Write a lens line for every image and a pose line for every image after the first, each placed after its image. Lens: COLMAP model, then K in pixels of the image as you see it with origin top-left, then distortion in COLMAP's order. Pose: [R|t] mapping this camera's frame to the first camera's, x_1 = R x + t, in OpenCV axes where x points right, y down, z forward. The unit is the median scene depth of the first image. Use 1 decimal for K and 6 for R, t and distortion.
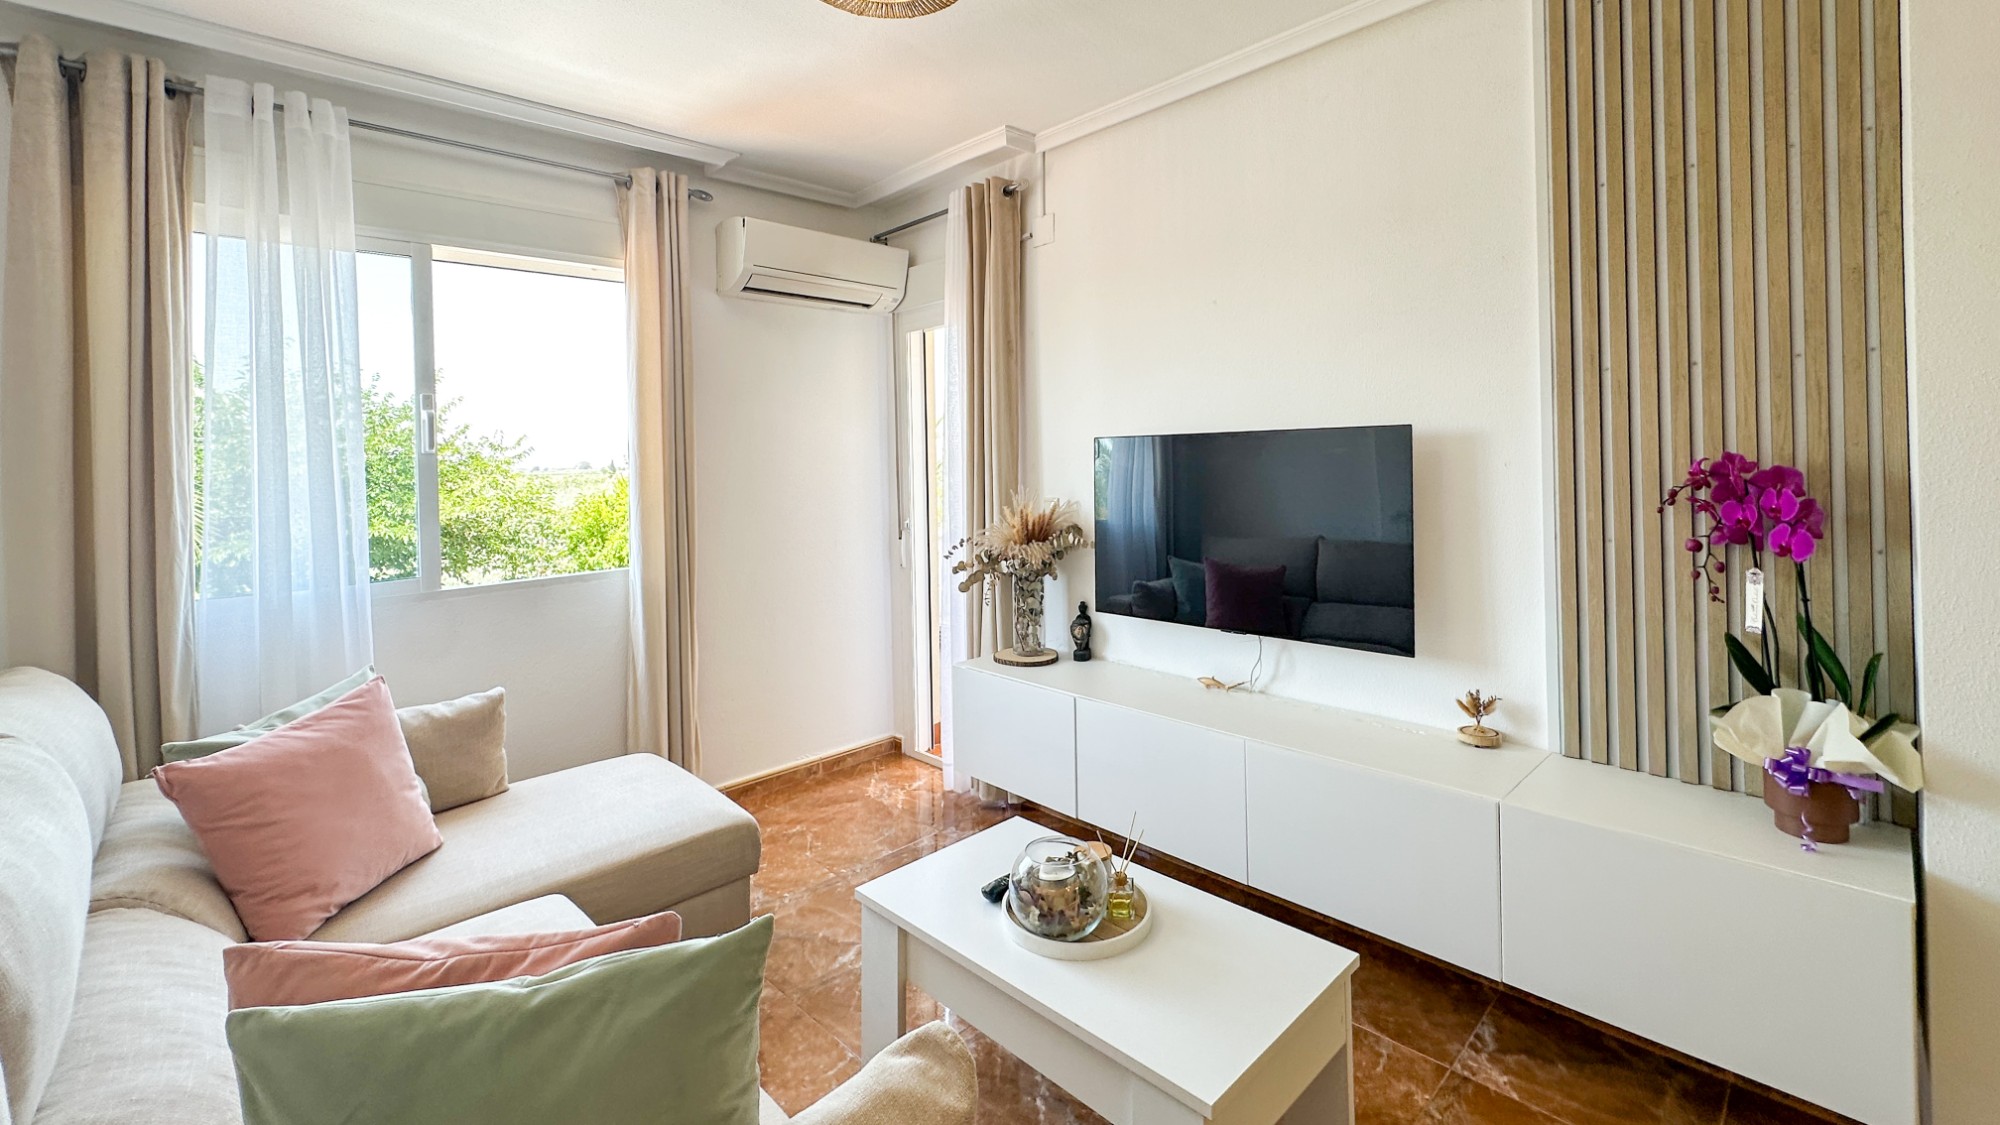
lens RADIAL K [[828.3, 0, 999.8], [0, 828.3, 526.0], [0, 0, 1]] dist [-0.001350, -0.008605]
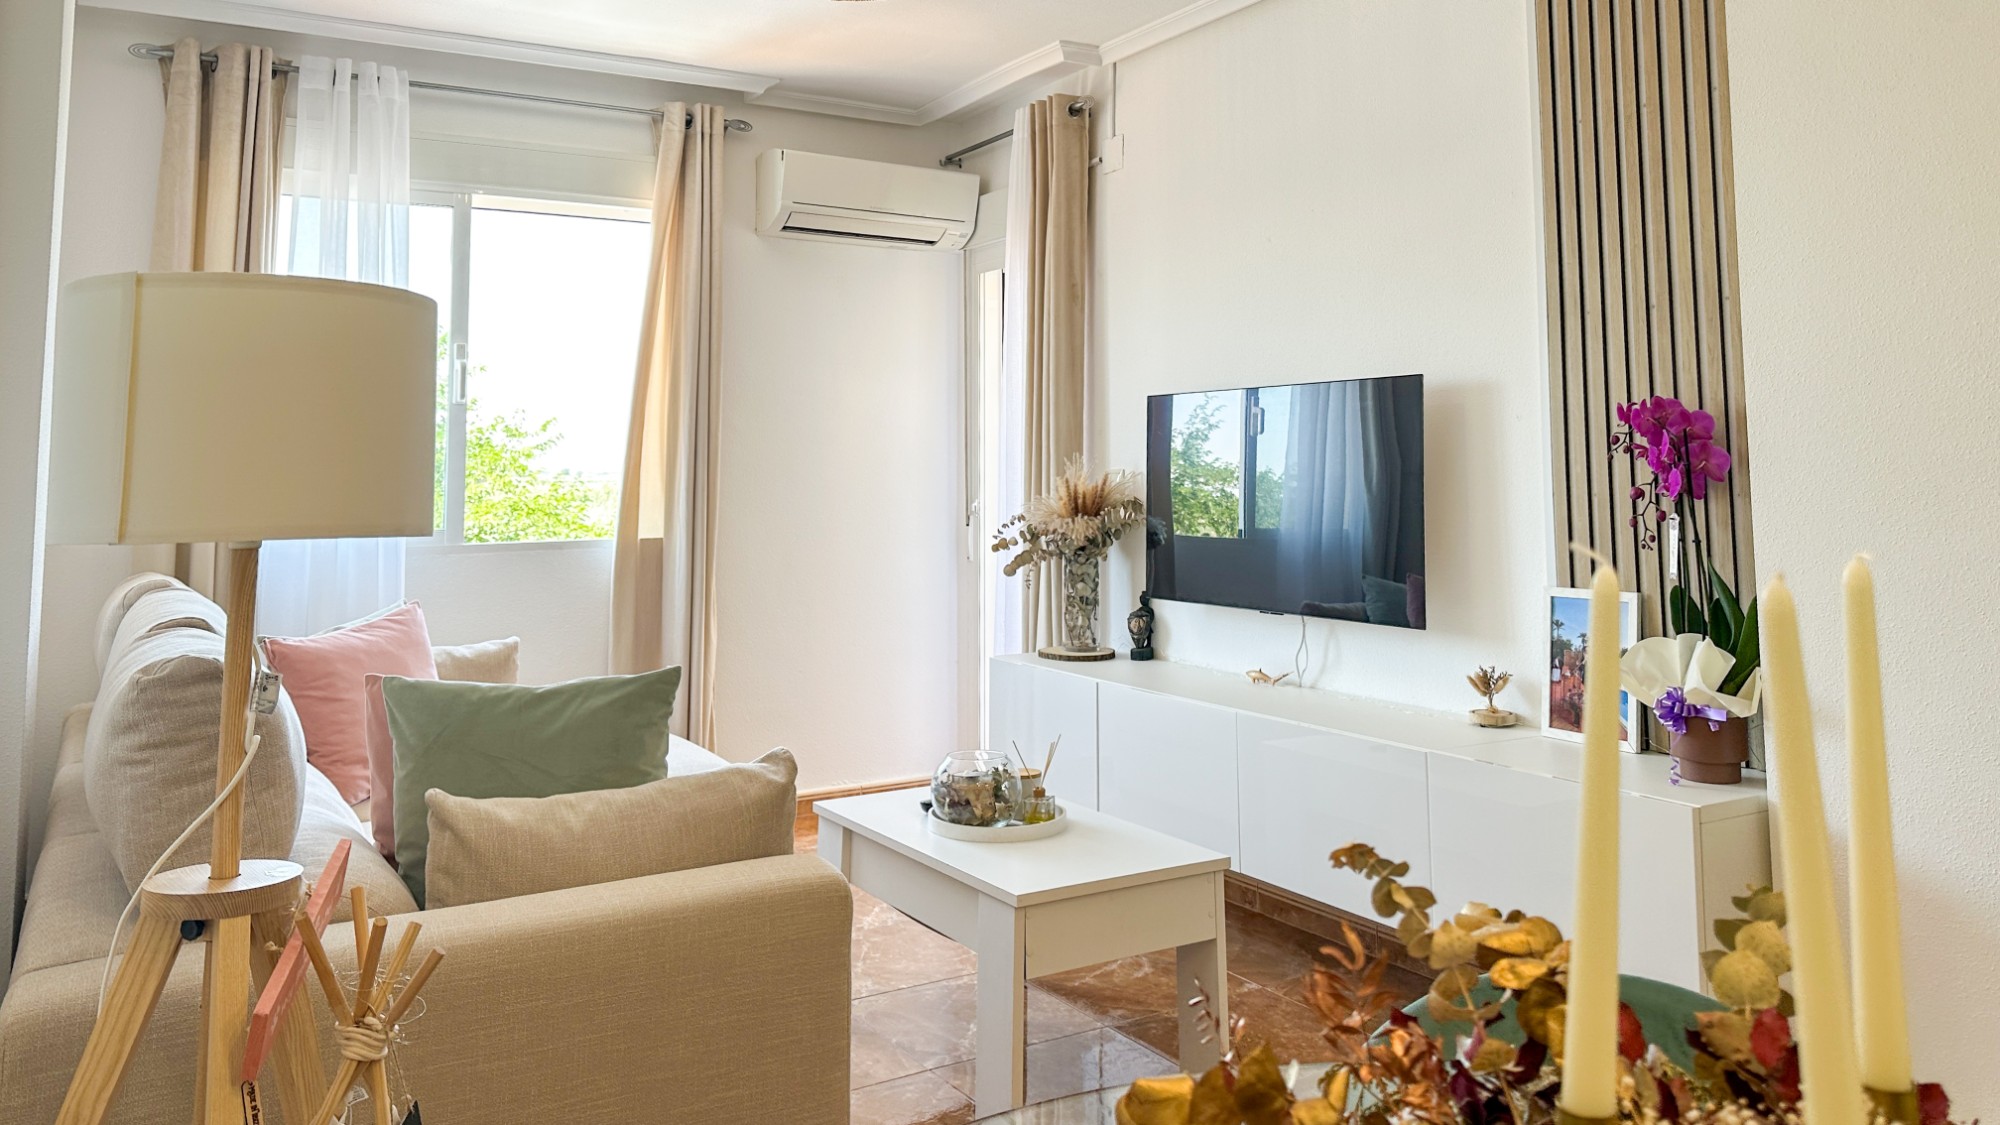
lens RADIAL K [[1446.5, 0, 999.7], [0, 1446.5, 559.5], [0, 0, 1]] dist [0.145676, -0.407262]
pose [[0.975031, 0.032448, -0.219686, 0.309173], [-0.037204, 0.999154, -0.017548, 0.099786], [0.218931, 0.025283, 0.975413, -0.529190]]
